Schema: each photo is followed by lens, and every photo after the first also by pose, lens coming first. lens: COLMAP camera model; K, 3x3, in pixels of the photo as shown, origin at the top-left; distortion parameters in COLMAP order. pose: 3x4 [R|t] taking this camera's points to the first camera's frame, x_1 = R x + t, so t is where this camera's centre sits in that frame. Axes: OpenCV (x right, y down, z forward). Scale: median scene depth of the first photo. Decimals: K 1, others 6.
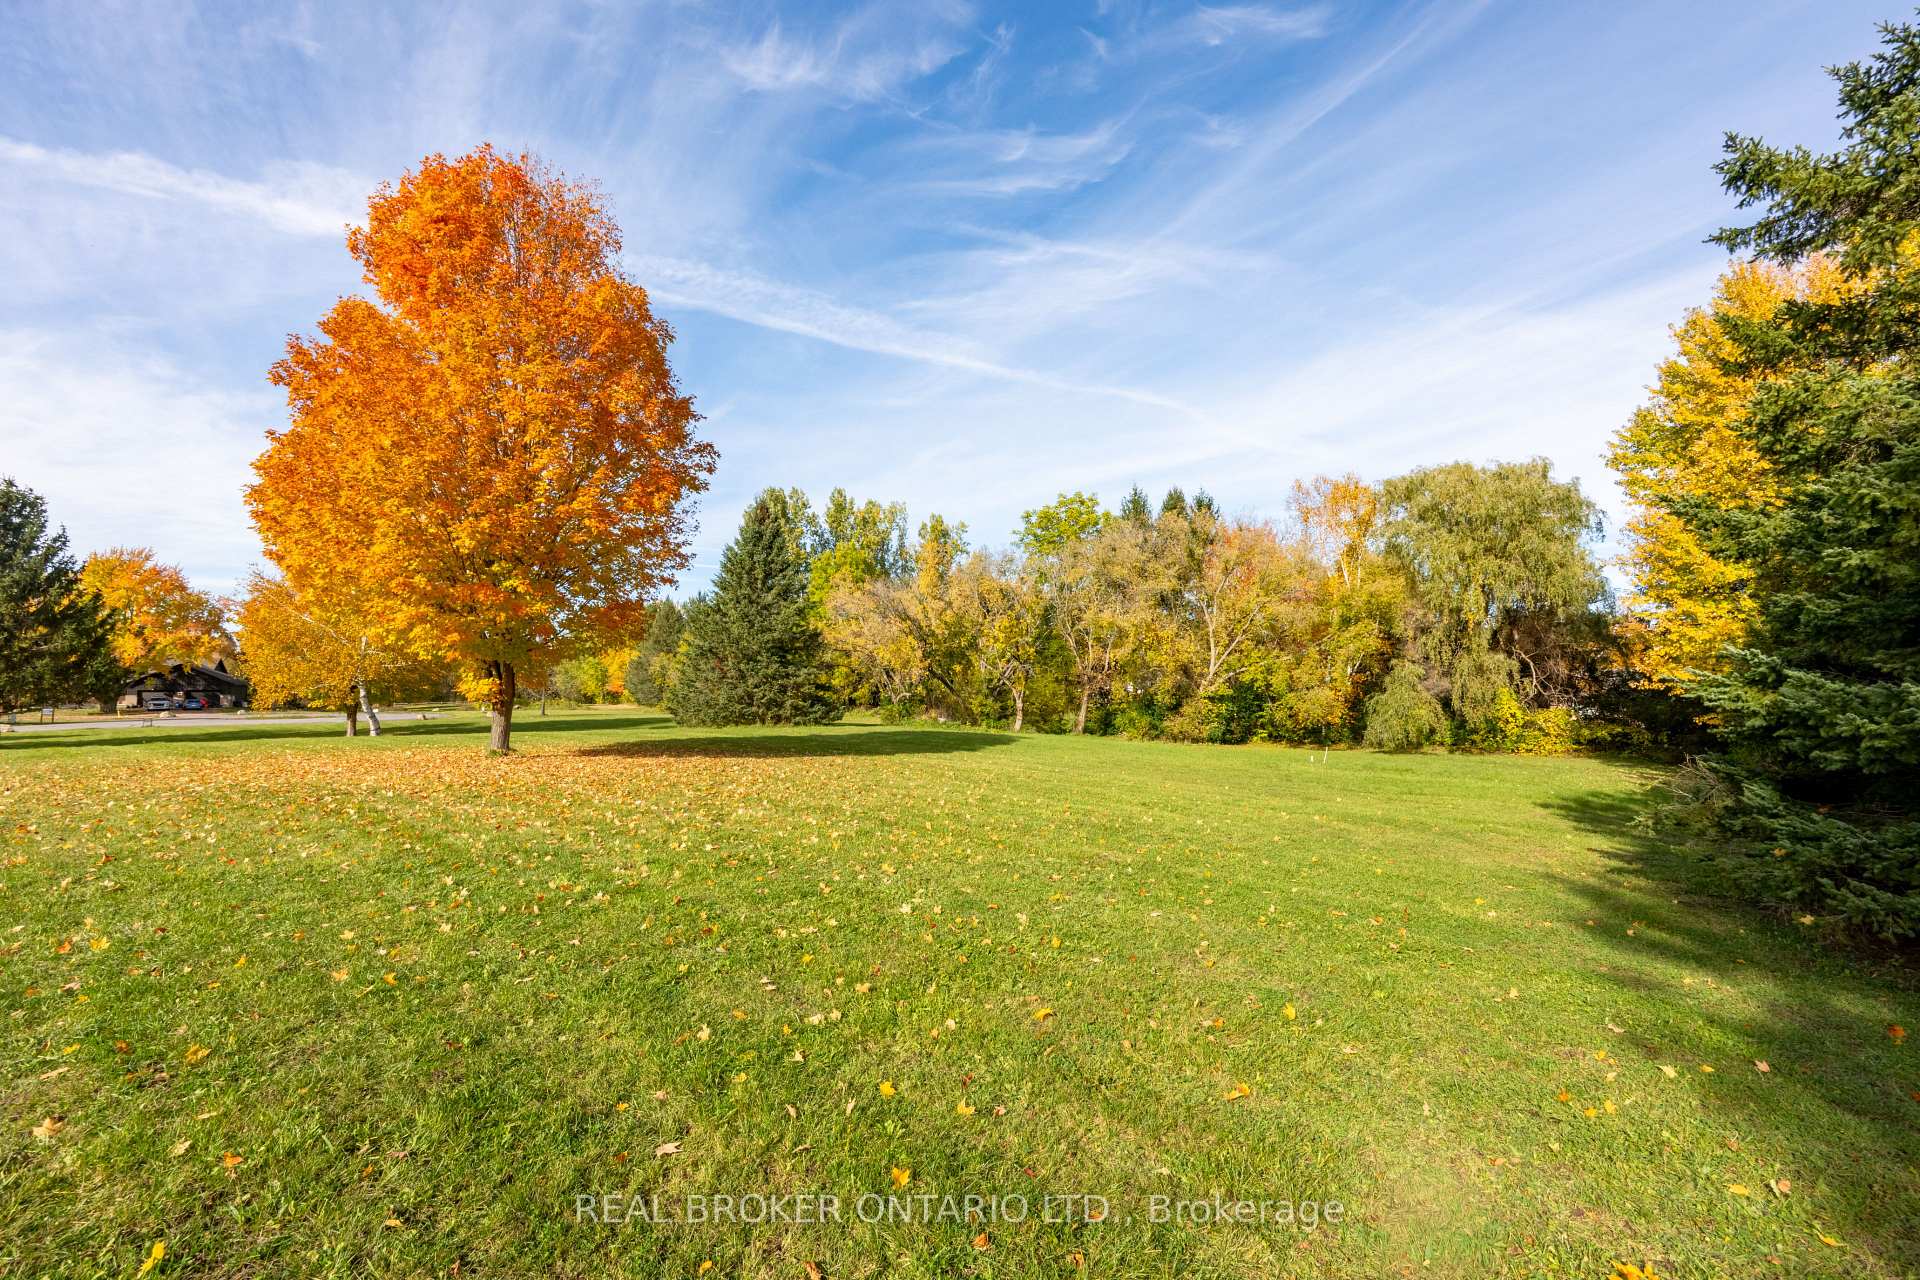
lens RADIAL K [[750.7, 0, 958.9], [0, 750.7, 649.1], [0, 0, 1]] dist [0.000448, 0.000076]
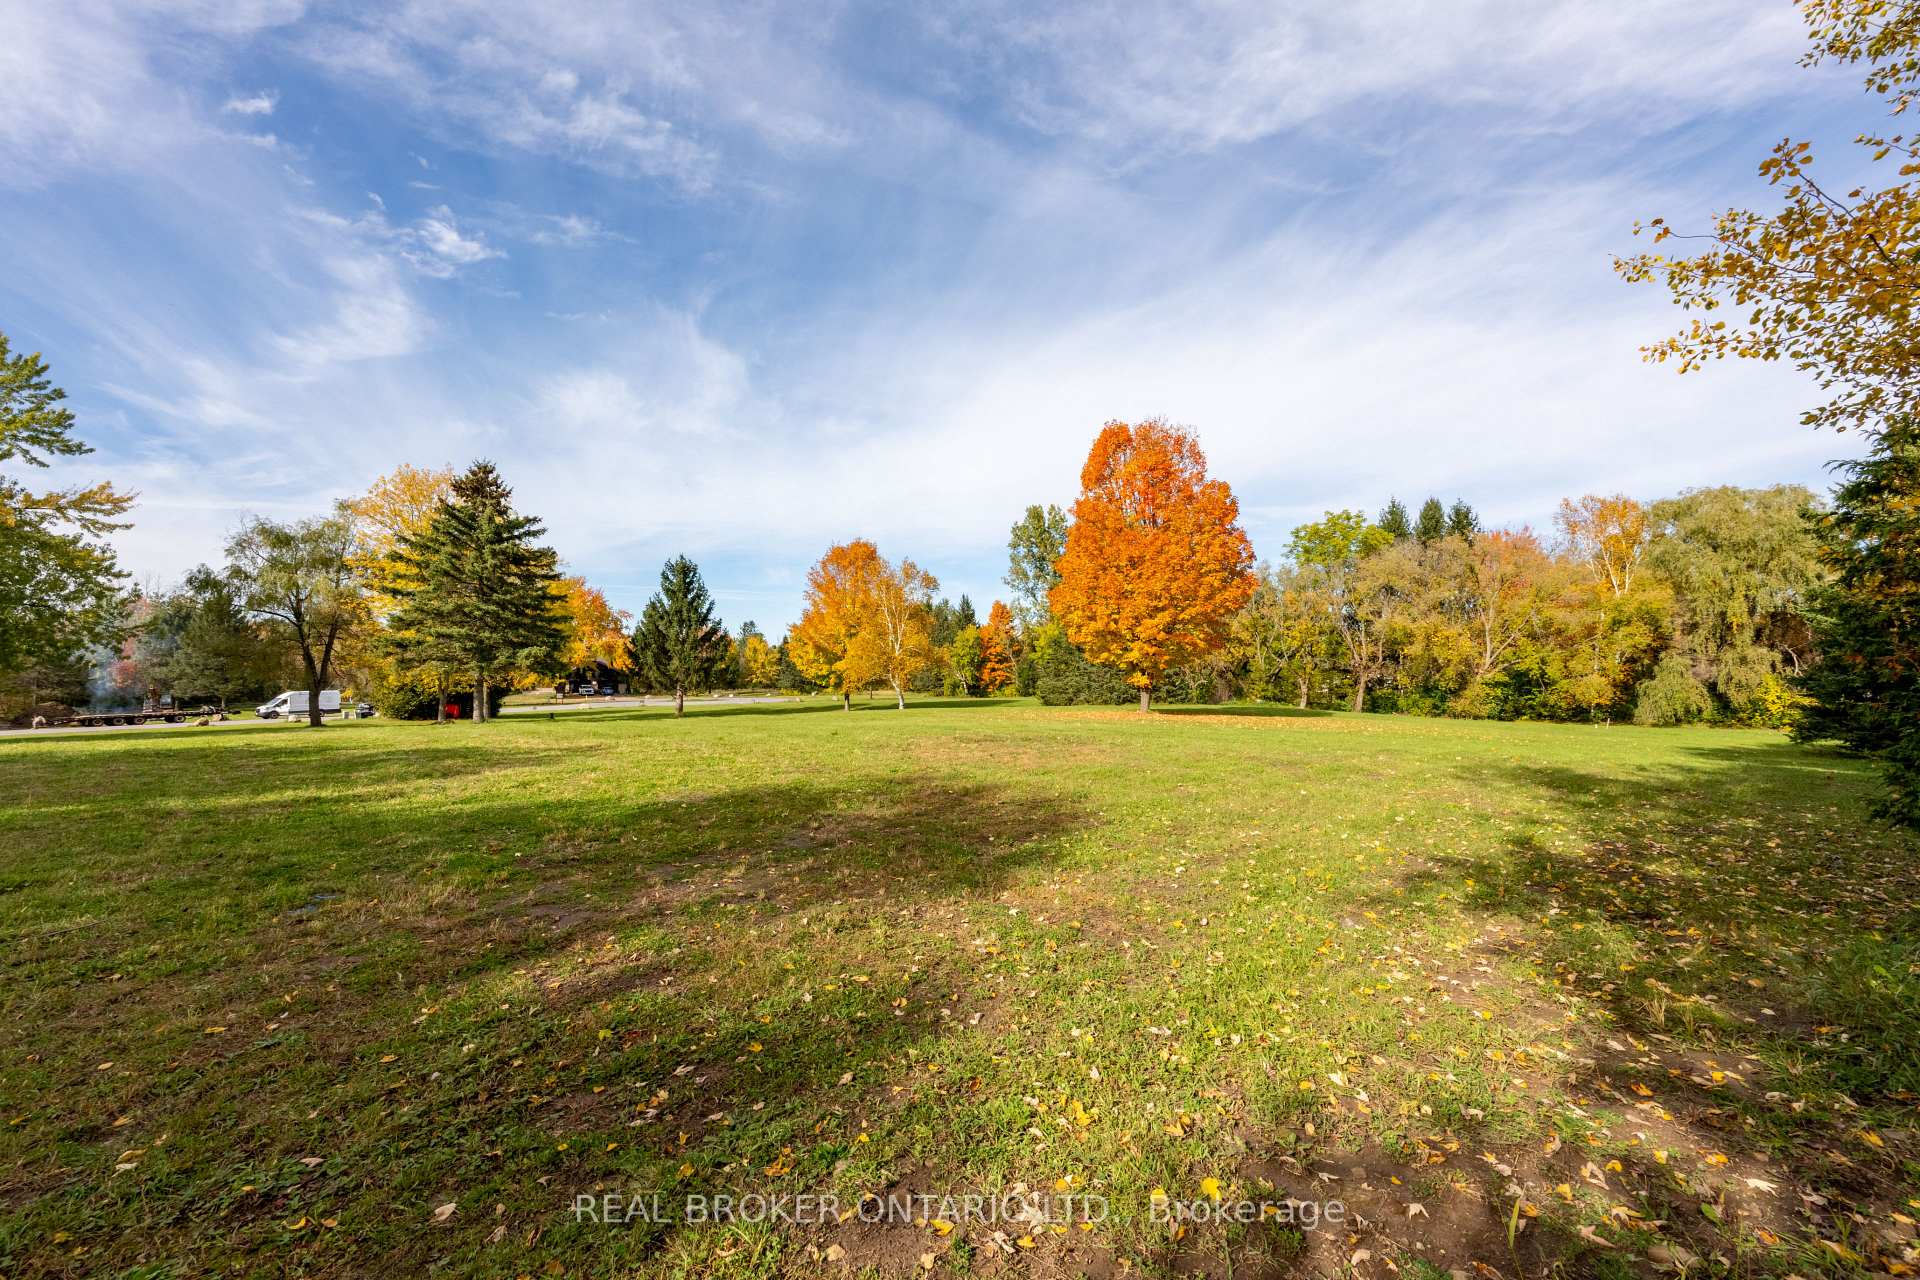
lens RADIAL K [[750.7, 0, 958.9], [0, 750.7, 649.1], [0, 0, 1]] dist [0.000448, 0.000076]
pose [[0.974979, -0.013230, -0.221905, -0.258555], [0.017204, 0.999724, 0.015986, -0.029159], [0.221632, -0.019404, 0.974937, -0.433632]]
